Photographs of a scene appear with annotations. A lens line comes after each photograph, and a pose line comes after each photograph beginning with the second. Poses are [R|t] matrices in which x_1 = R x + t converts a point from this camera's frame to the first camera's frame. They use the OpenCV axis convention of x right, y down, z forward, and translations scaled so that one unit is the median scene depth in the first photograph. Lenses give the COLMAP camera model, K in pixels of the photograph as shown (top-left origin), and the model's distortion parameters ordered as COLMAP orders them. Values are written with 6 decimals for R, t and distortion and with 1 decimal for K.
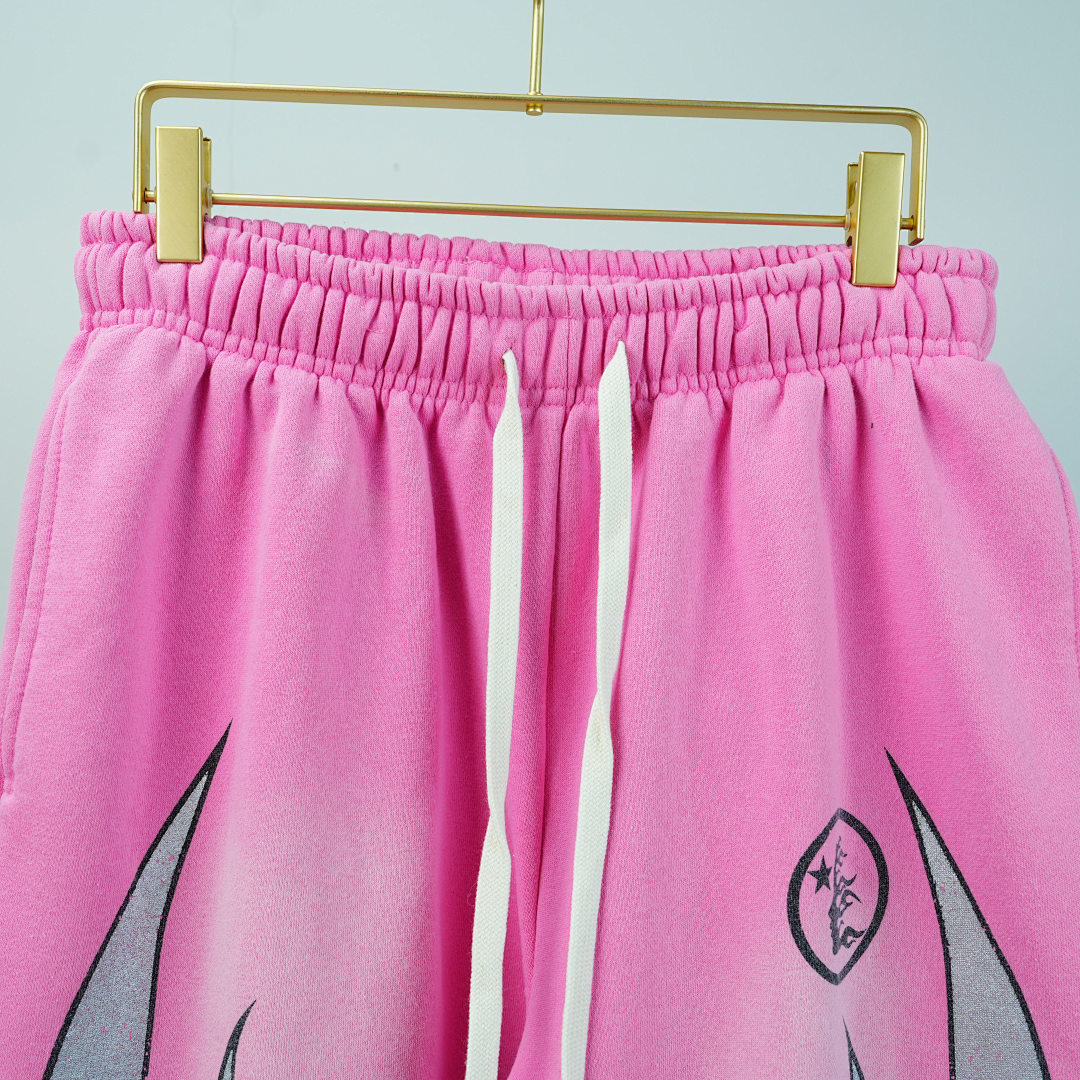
lens RADIAL K [[1297.4, 0, 524.6], [0, 1297.4, 540.4], [0, 0, 1]] dist [-0.009451, 0.018890]
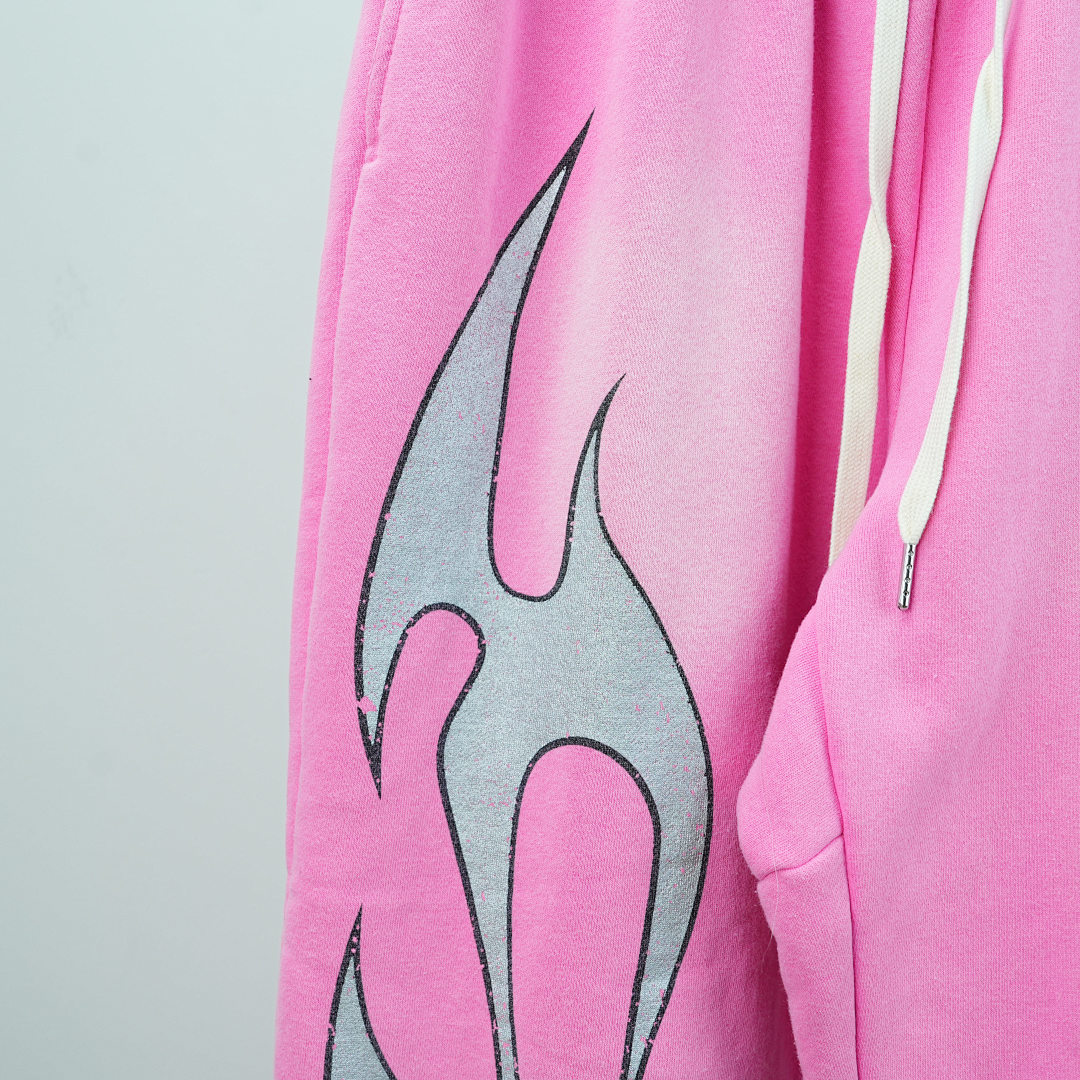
lens RADIAL K [[1297.4, 0, 524.6], [0, 1297.4, 540.4], [0, 0, 1]] dist [-0.009451, 0.018890]
pose [[0.996336, 0.033736, -0.078586, -0.190399], [-0.029955, 0.998359, 0.048802, 0.407986], [0.080103, -0.046269, 0.995712, 0.033528]]
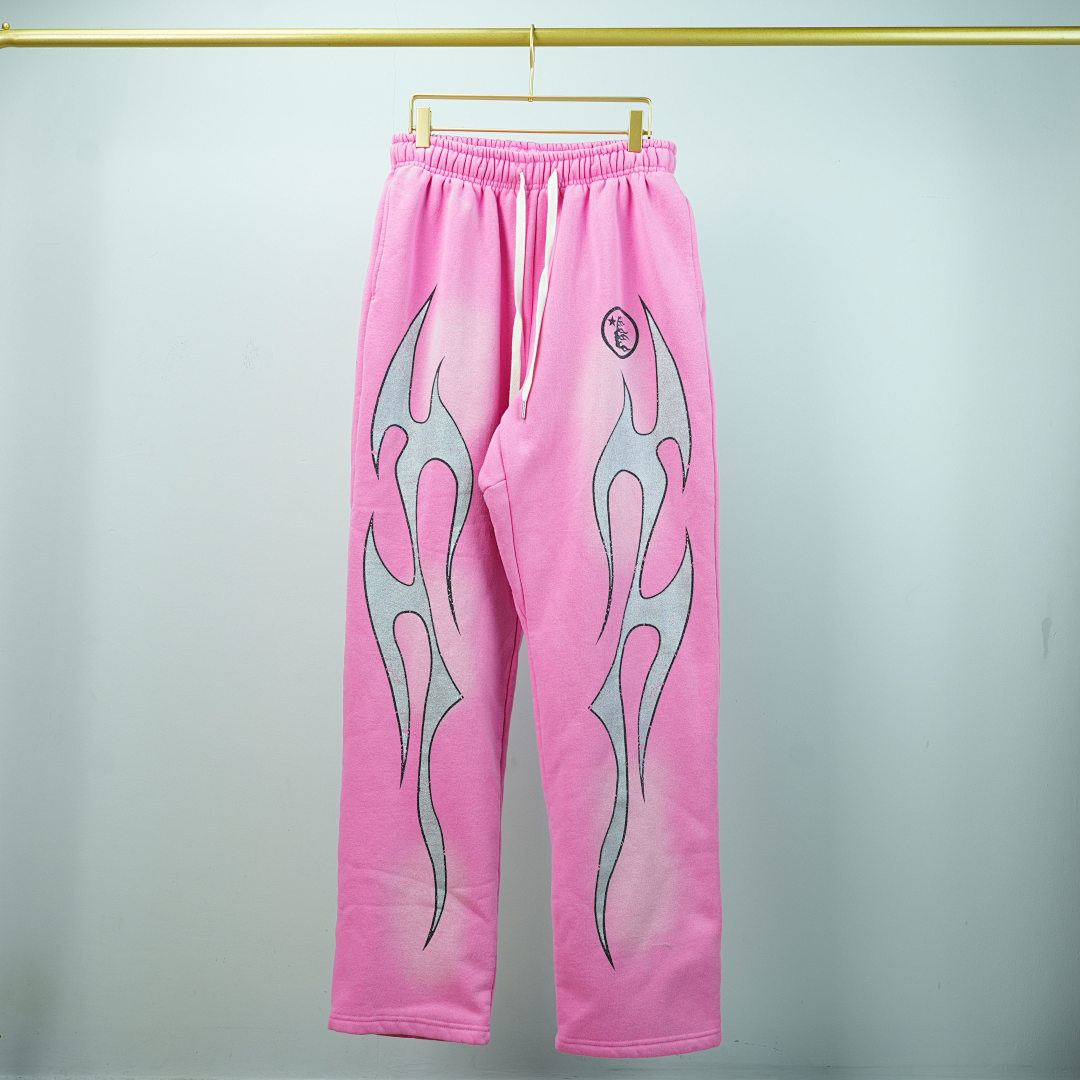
lens RADIAL K [[1297.4, 0, 524.6], [0, 1297.4, 540.4], [0, 0, 1]] dist [-0.009451, 0.018890]
pose [[0.997018, 0.003932, -0.077063, 0.253817], [-0.006715, 0.999334, -0.035879, 0.907932], [0.076871, 0.036289, 0.996380, -2.251381]]
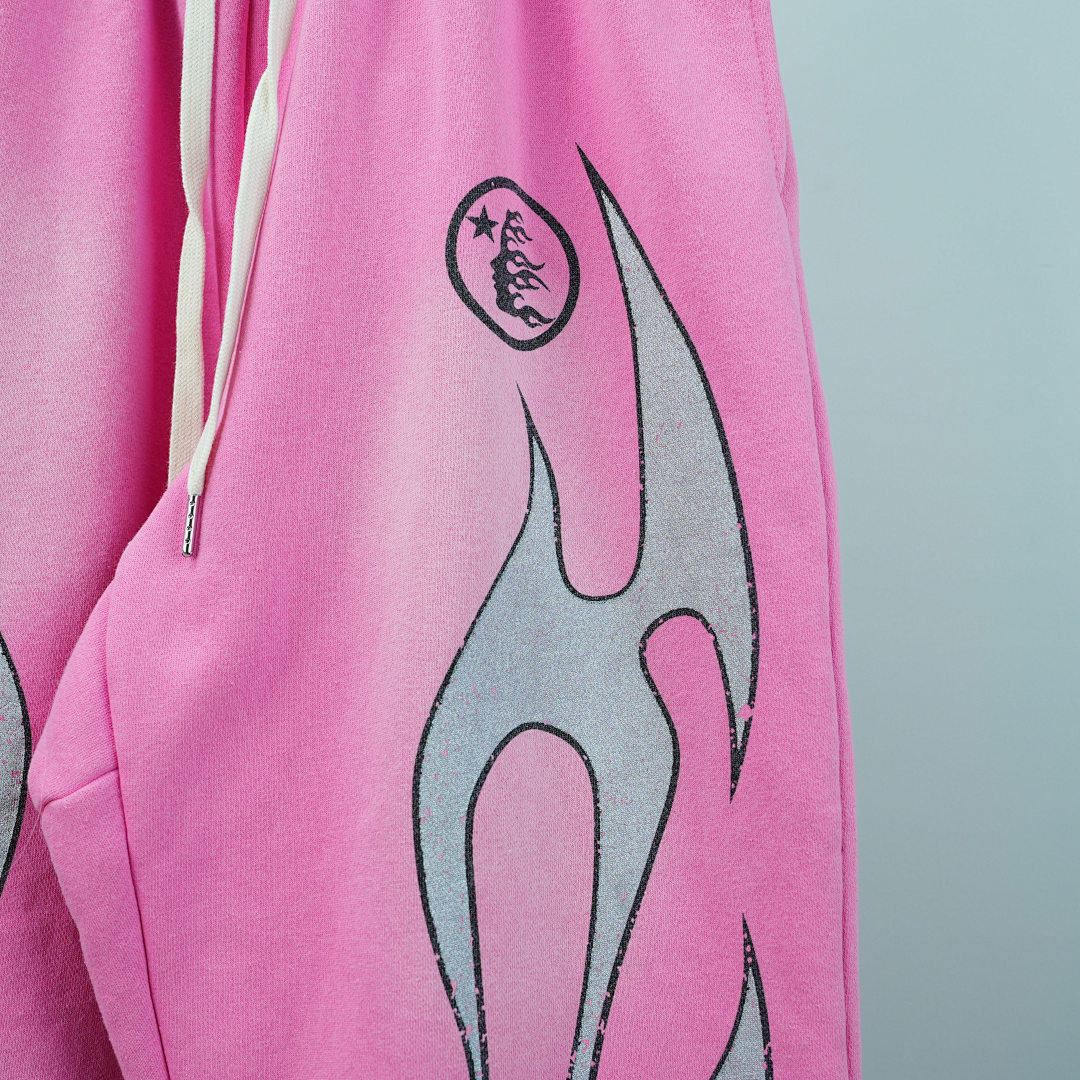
lens RADIAL K [[1297.4, 0, 524.6], [0, 1297.4, 540.4], [0, 0, 1]] dist [-0.009451, 0.018890]
pose [[0.994439, -0.010015, -0.104841, 0.348047], [0.003641, 0.998143, -0.060812, 0.538699], [0.105255, 0.060092, 0.992628, 0.021241]]
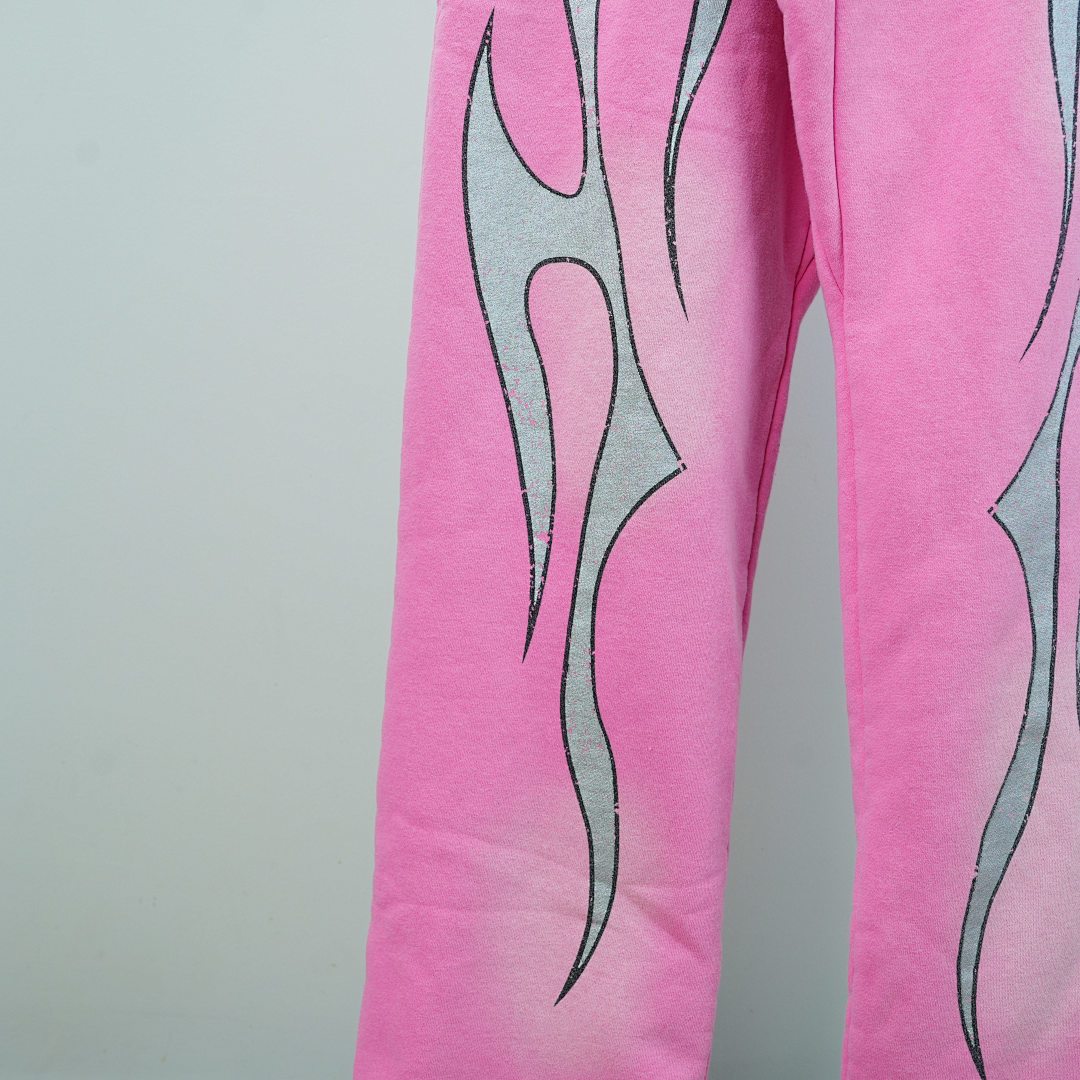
lens RADIAL K [[1297.4, 0, 524.6], [0, 1297.4, 540.4], [0, 0, 1]] dist [-0.009451, 0.018890]
pose [[0.994640, 0.077283, -0.068695, -0.206468], [-0.066271, 0.986431, 0.150209, 1.061340], [0.079372, -0.144851, 0.986265, -0.454594]]
